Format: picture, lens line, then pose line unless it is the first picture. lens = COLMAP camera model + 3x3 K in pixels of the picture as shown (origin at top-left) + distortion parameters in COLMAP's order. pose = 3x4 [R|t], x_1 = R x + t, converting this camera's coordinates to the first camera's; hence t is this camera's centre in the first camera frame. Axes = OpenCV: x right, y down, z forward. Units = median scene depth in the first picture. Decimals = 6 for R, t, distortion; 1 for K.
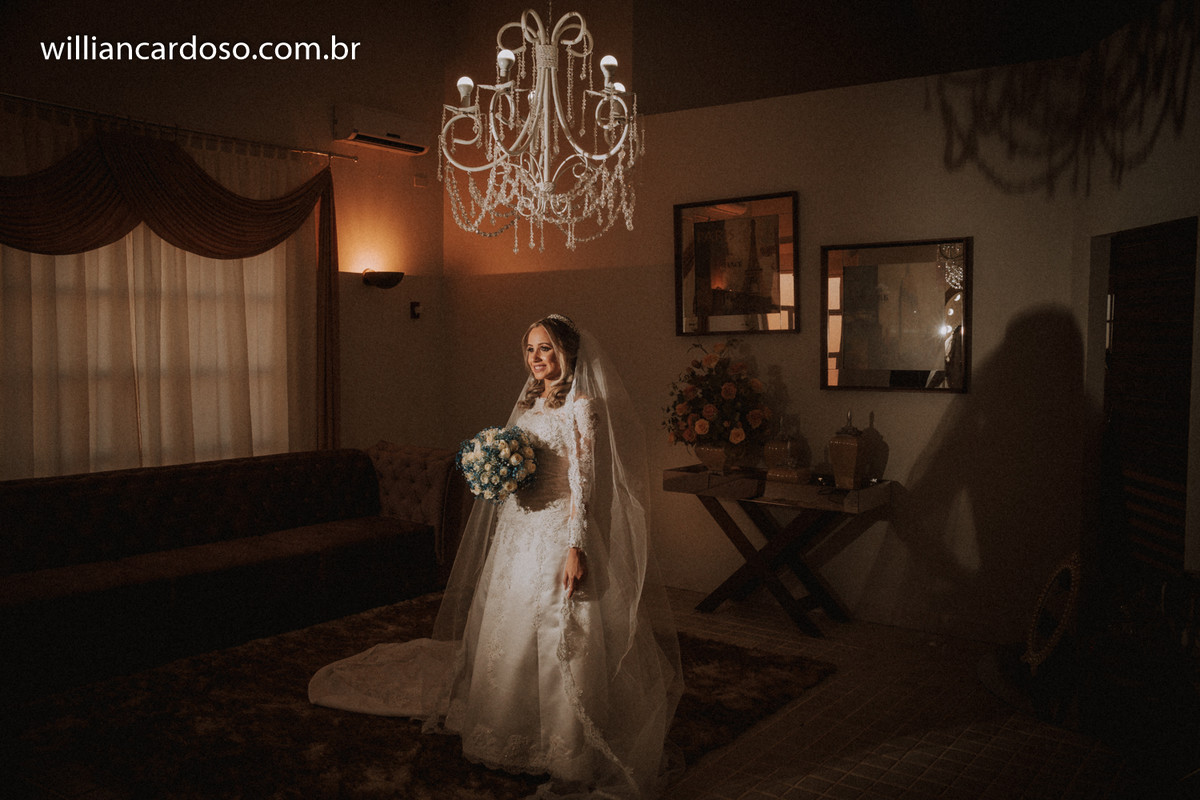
lens RADIAL K [[1025.3, 0, 600.0], [0, 1025.3, 400.0], [0, 0, 1]] dist [-0.077206, 0.128994]
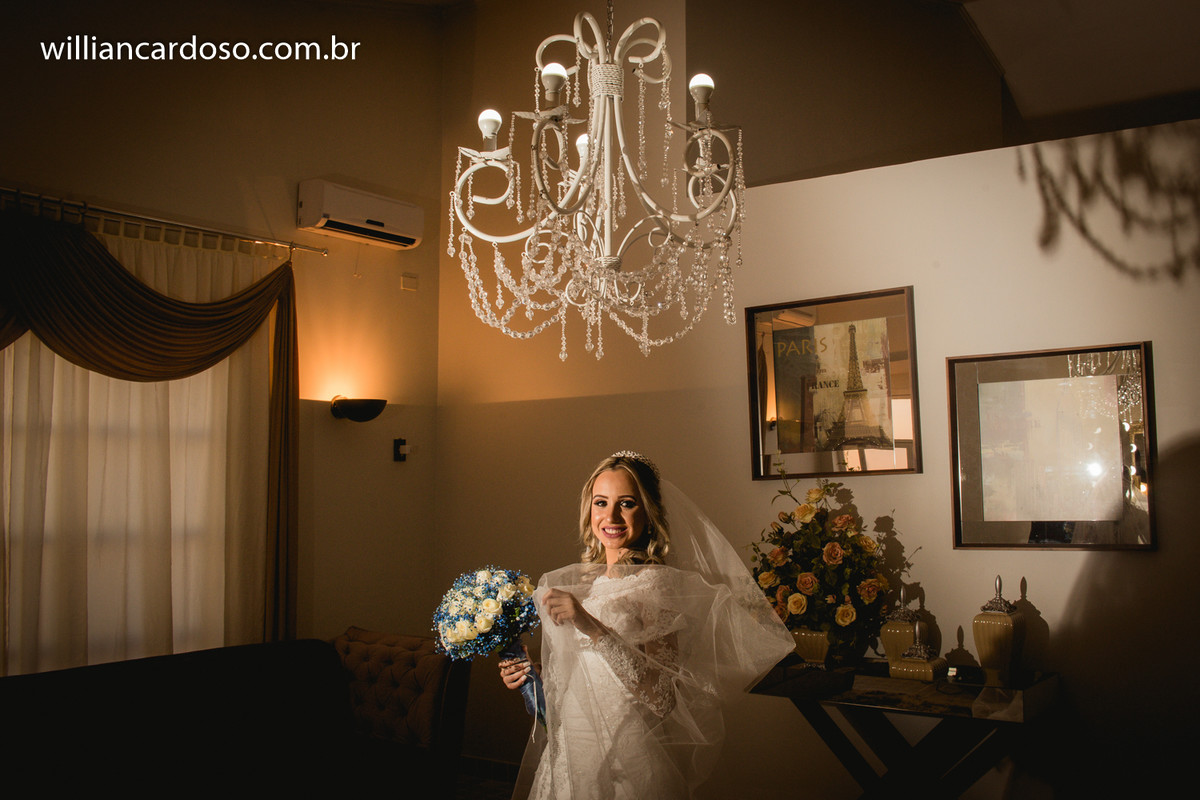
lens RADIAL K [[1025.3, 0, 600.0], [0, 1025.3, 400.0], [0, 0, 1]] dist [-0.077206, 0.128994]
pose [[0.999251, -0.009298, 0.037566, -0.067261], [0.014547, 0.989765, -0.141963, -0.016431], [-0.035862, 0.142403, 0.989159, 0.265706]]
